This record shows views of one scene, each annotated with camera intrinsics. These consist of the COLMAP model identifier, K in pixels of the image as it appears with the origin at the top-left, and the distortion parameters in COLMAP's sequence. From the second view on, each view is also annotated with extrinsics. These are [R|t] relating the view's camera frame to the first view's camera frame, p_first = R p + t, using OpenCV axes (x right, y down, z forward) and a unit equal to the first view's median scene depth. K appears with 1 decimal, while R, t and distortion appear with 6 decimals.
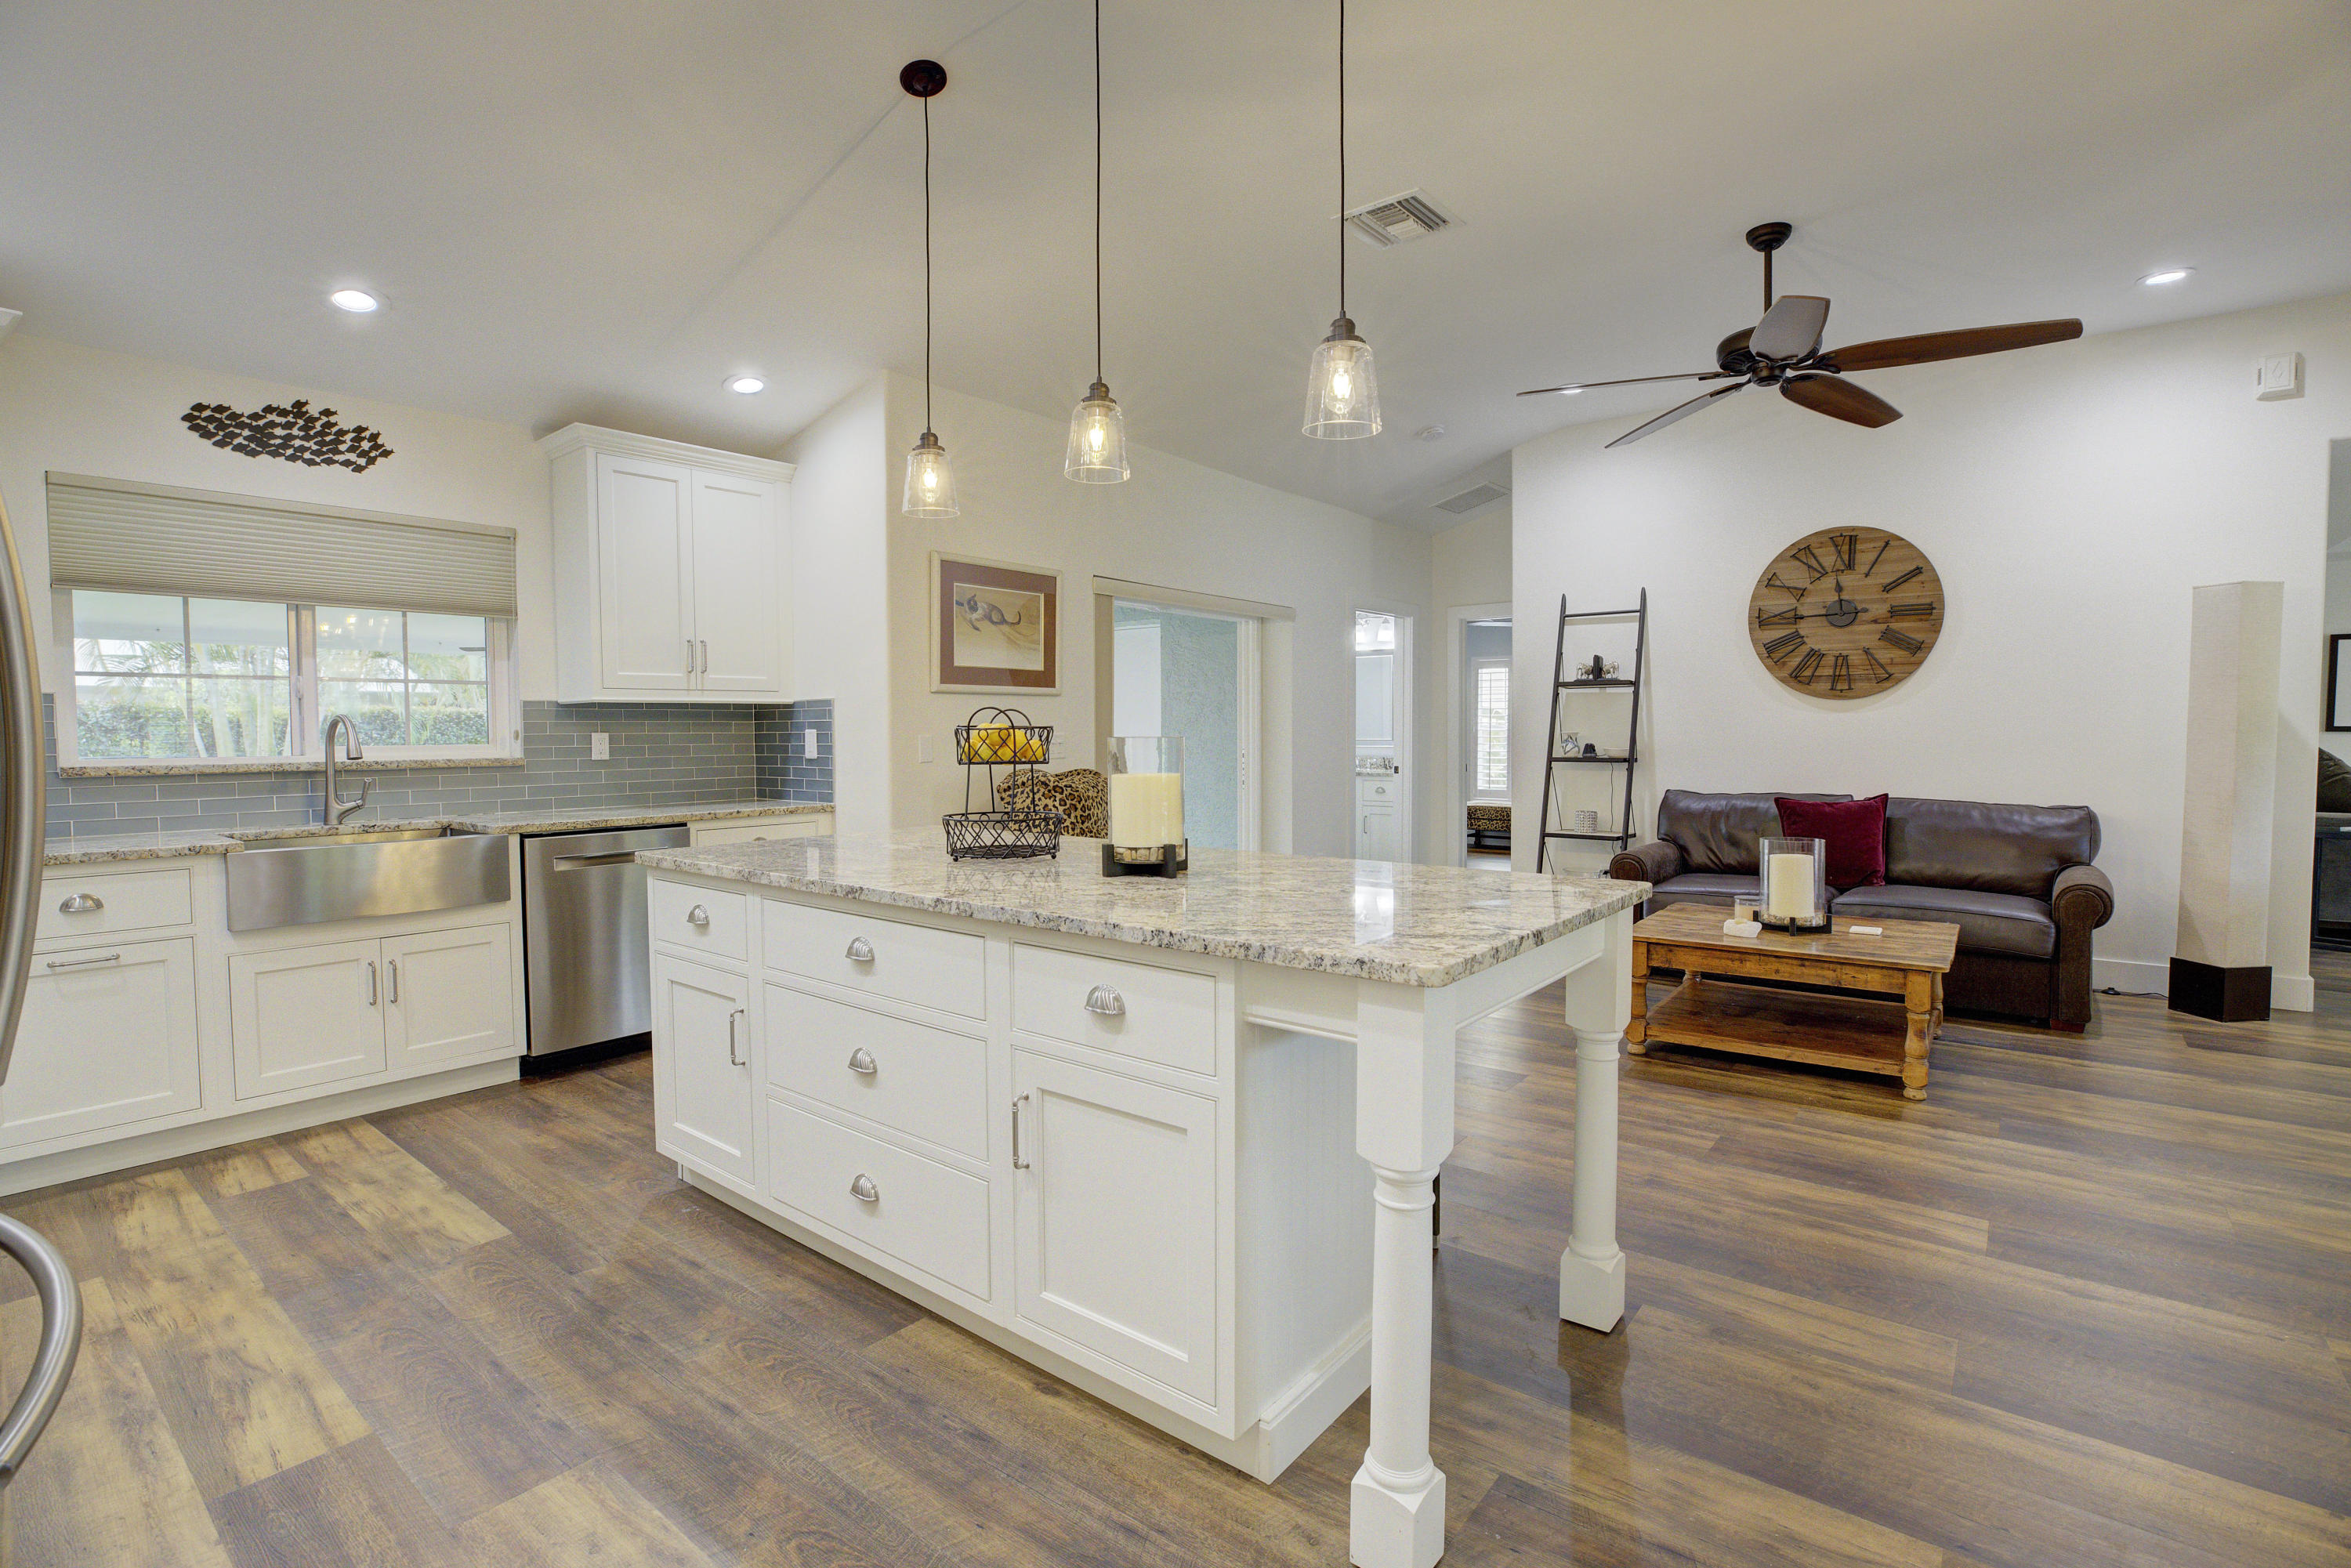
lens RADIAL K [[1085.6, 0, 1211.3], [0, 1085.6, 781.2], [0, 0, 1]] dist [-0.038761, 0.009805]
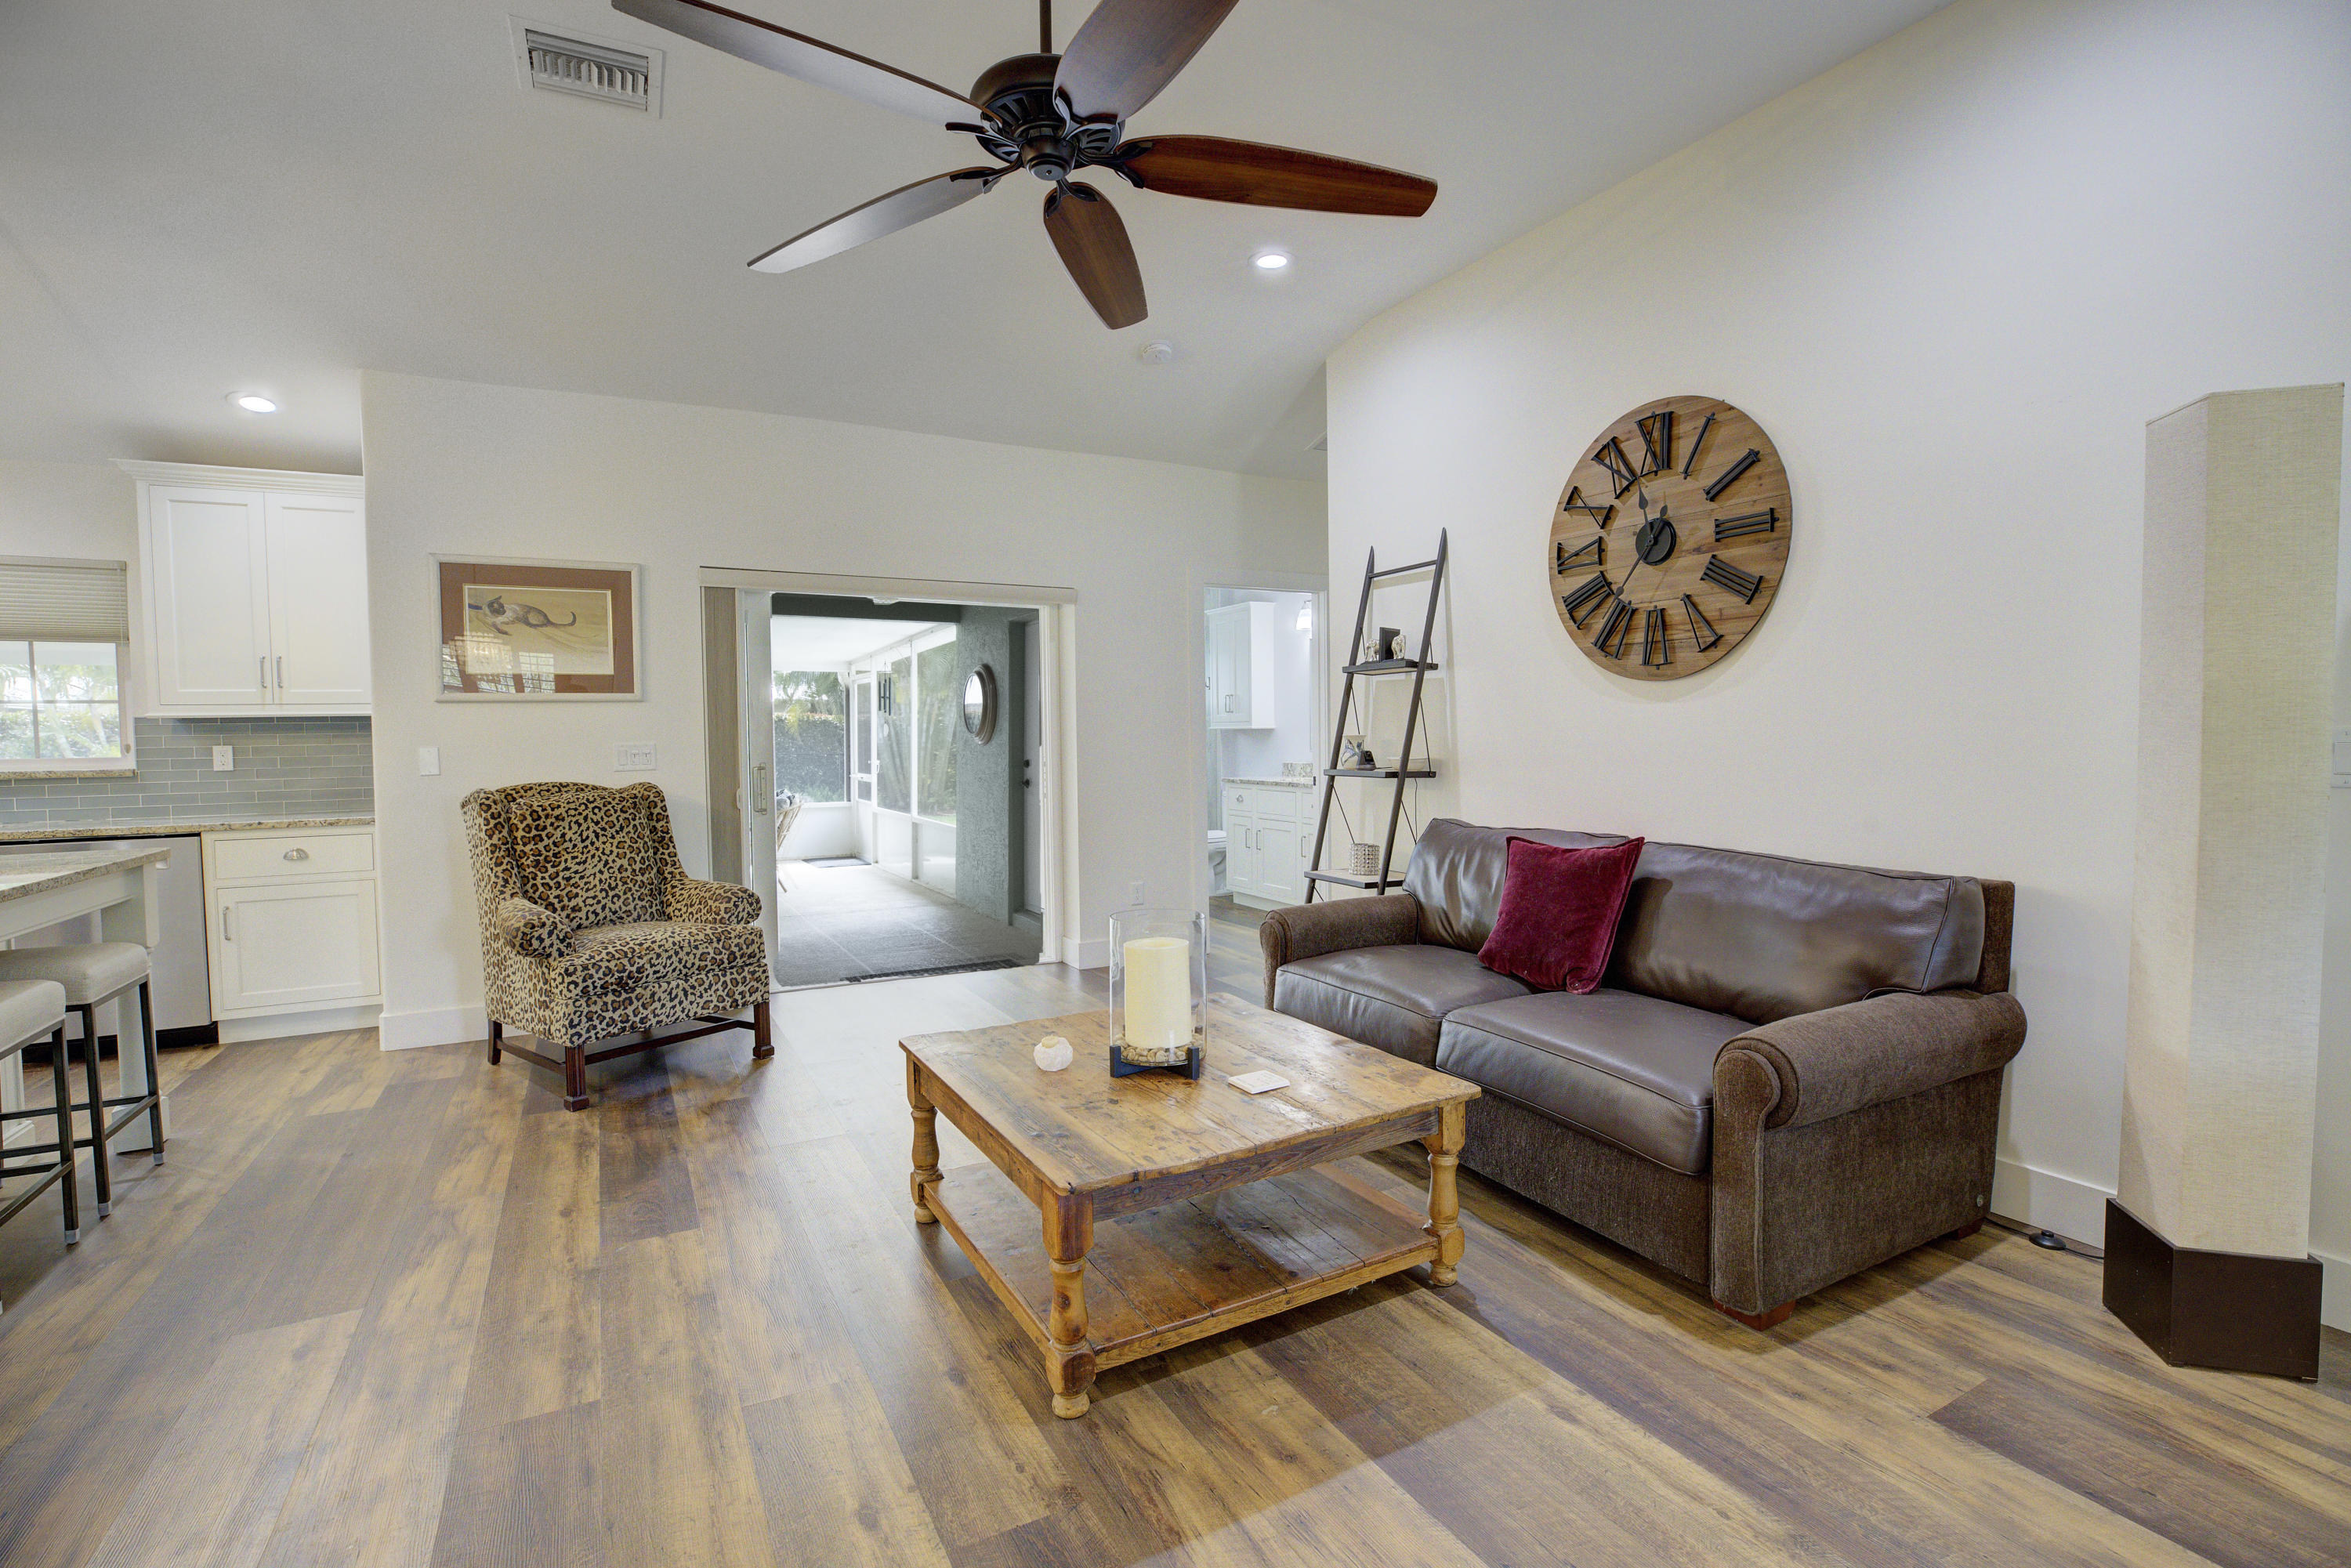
lens RADIAL K [[1085.6, 0, 1179.1], [0, 1085.6, 770.5], [0, 0, 1]] dist [-0.038761, 0.009805]
pose [[0.919477, 0.005512, -0.393105, 0.653618], [-0.009362, 0.999925, -0.007878, -0.018774], [0.393032, 0.010924, 0.919460, 0.362901]]
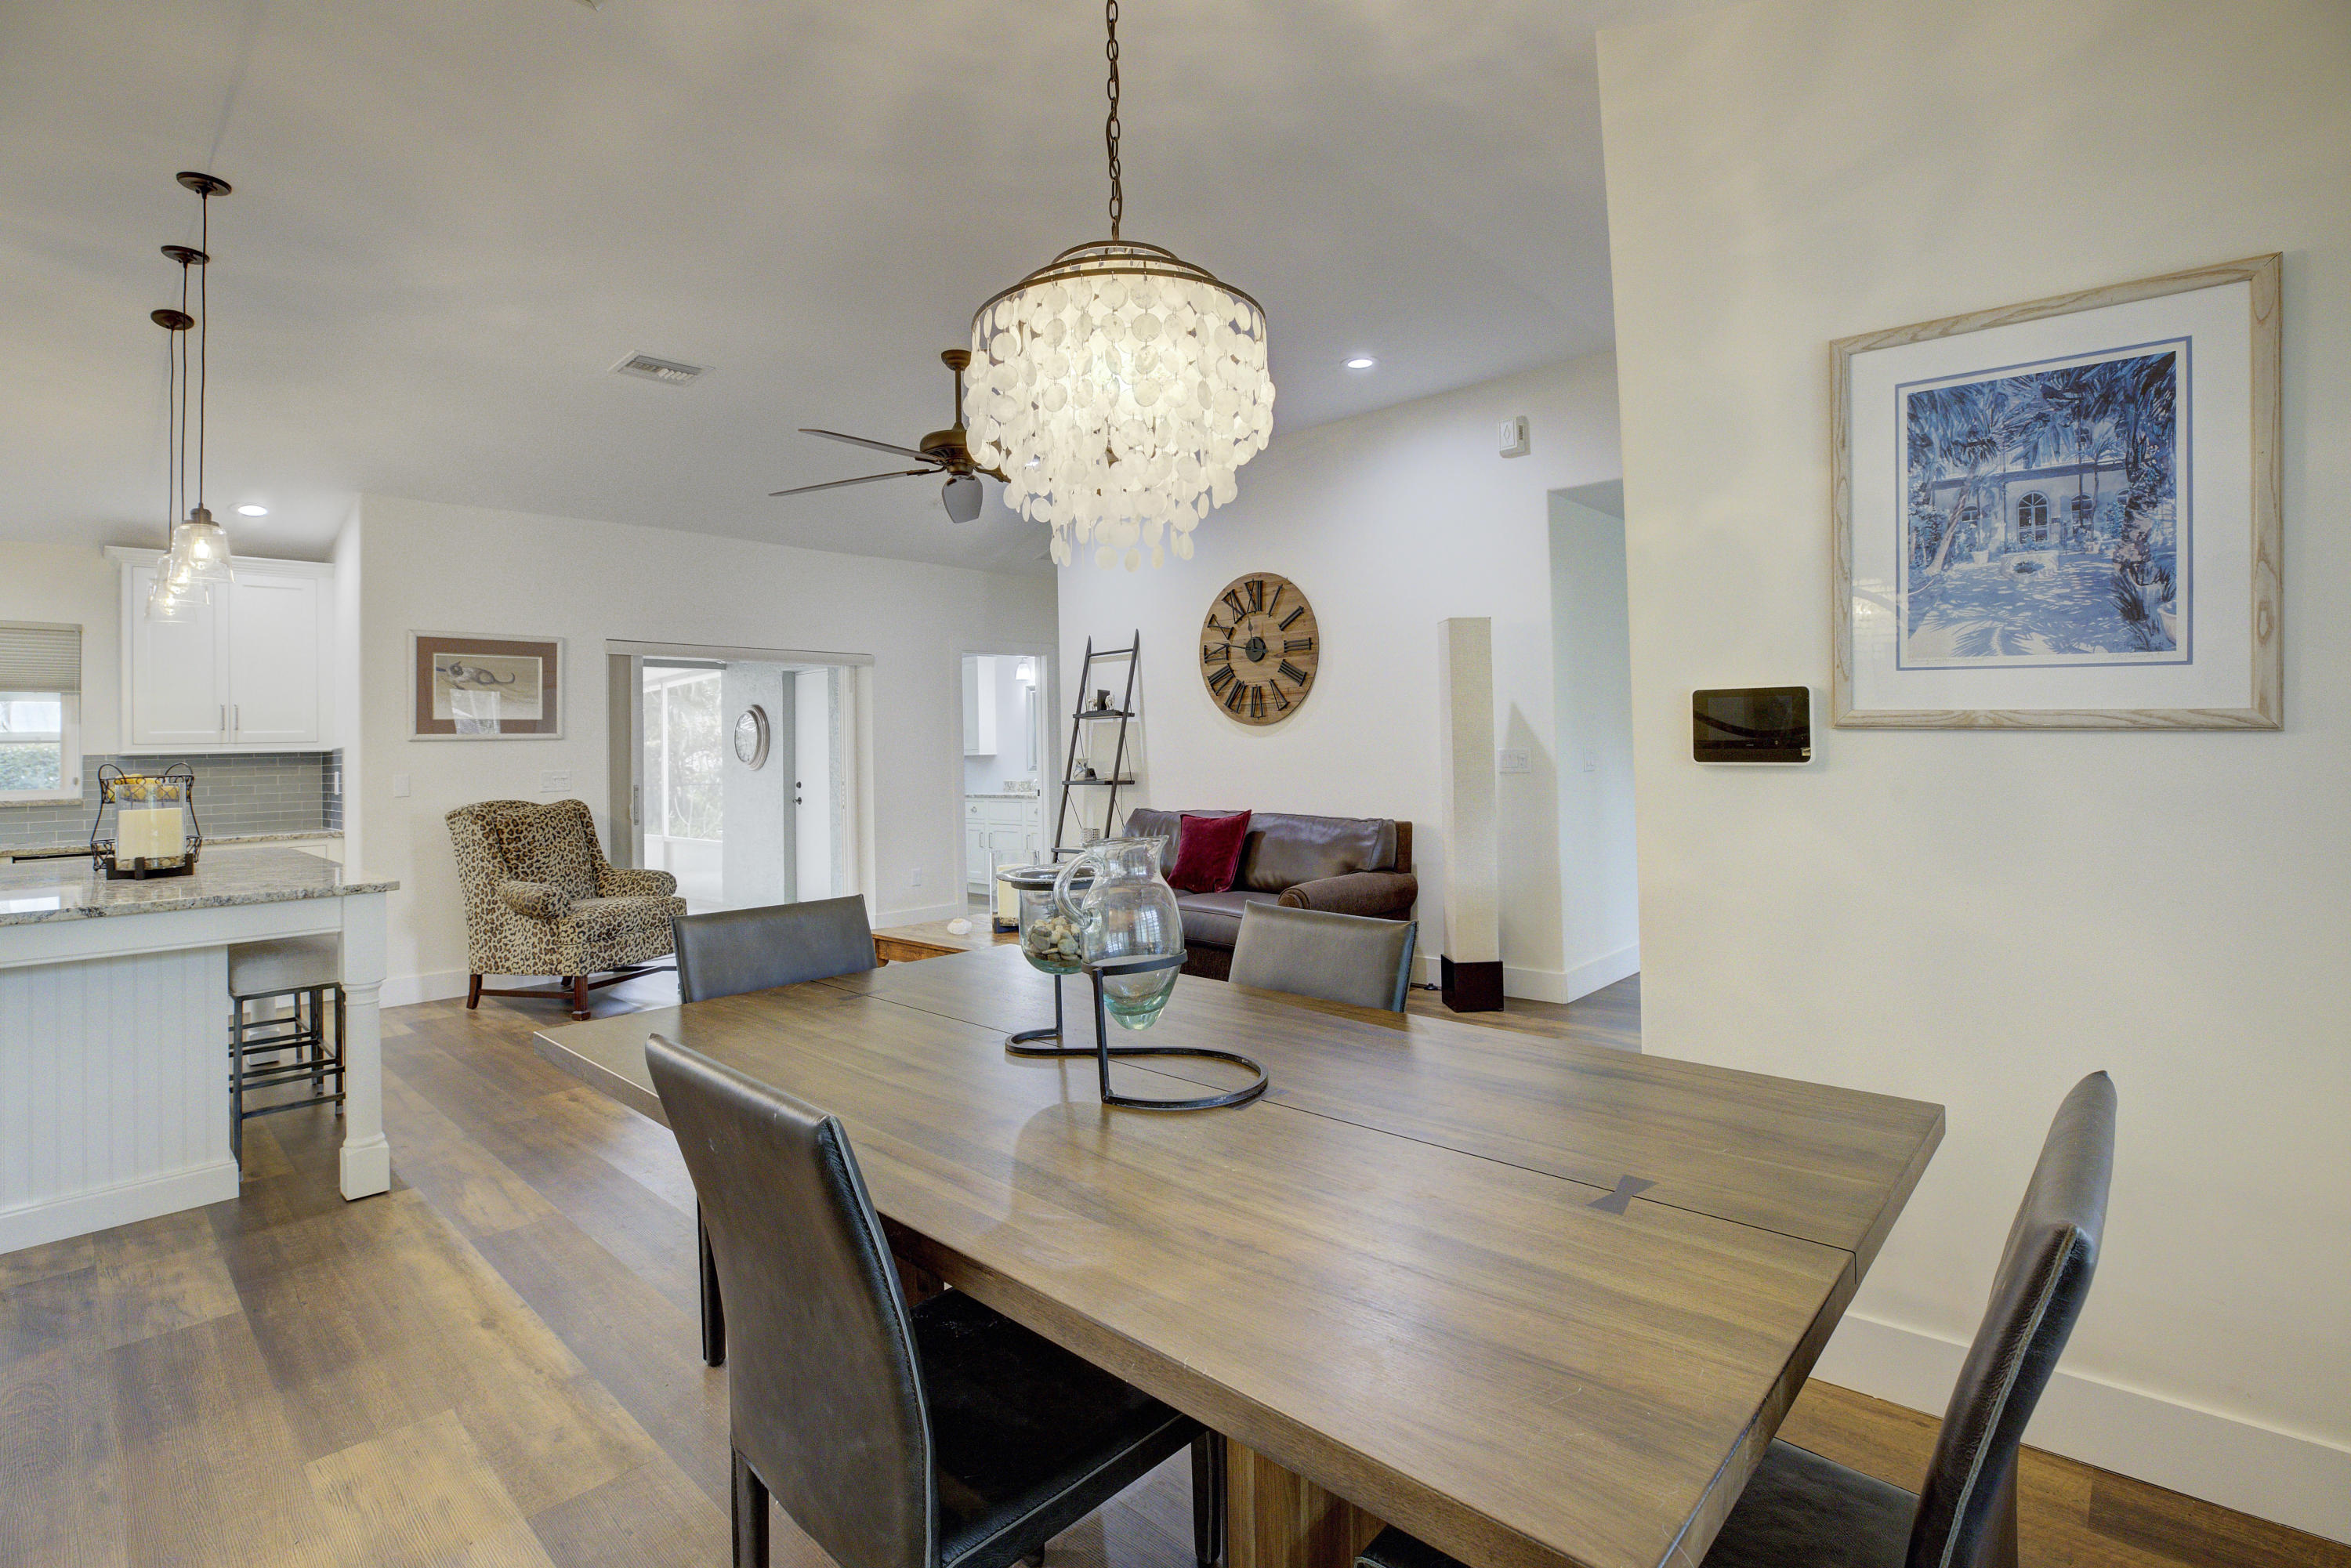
lens RADIAL K [[1085.6, 0, 1198.2], [0, 1085.6, 719.8], [0, 0, 1]] dist [-0.038761, 0.009805]
pose [[0.997017, -0.023144, -0.073629, 0.687666], [0.017506, 0.996930, -0.076318, 0.003749], [0.075169, 0.074801, 0.994361, -0.150925]]
